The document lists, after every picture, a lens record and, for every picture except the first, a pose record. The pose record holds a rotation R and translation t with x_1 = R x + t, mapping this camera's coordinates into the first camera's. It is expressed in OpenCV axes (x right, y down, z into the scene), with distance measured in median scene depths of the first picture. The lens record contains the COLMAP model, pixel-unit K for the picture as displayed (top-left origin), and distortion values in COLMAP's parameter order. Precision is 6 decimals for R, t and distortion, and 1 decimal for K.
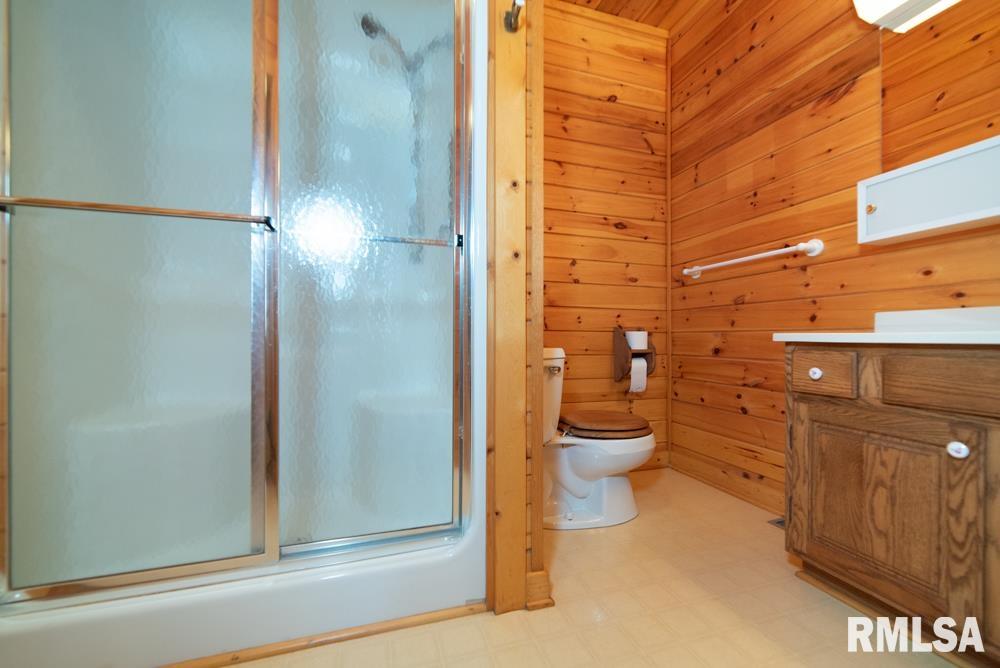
lens RADIAL K [[398.3, 0, 502.4], [0, 398.3, 338.8], [0, 0, 1]] dist [-0.000997, 0.000222]
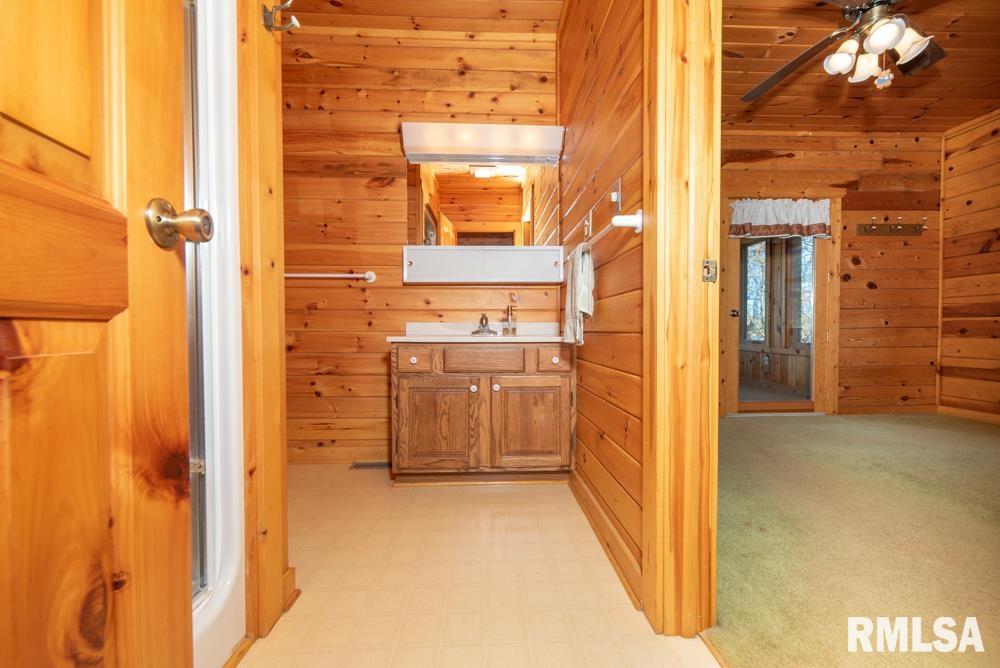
lens RADIAL K [[391.1, 0, 498.4], [0, 391.1, 337.4], [0, 0, 1]] dist [-0.001994, -0.000169]
pose [[0.261488, -0.024472, 0.964896, -0.486563], [-0.000393, 0.999676, 0.025461, -0.035651], [-0.965207, -0.007037, 0.261394, 0.135848]]
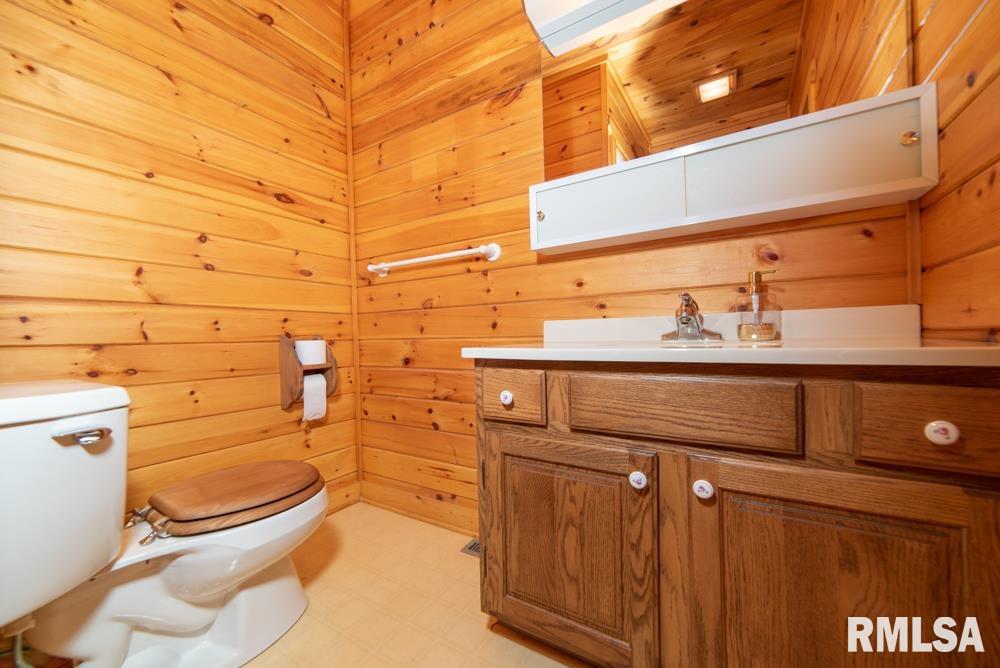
lens RADIAL K [[383.3, 0, 500.6], [0, 383.3, 339.0], [0, 0, 1]] dist [-0.000066, 0.000058]
pose [[0.758452, -0.027422, 0.651152, 0.174856], [0.025141, 0.999602, 0.012813, -0.028534], [-0.651244, 0.006653, 0.758839, 0.267938]]
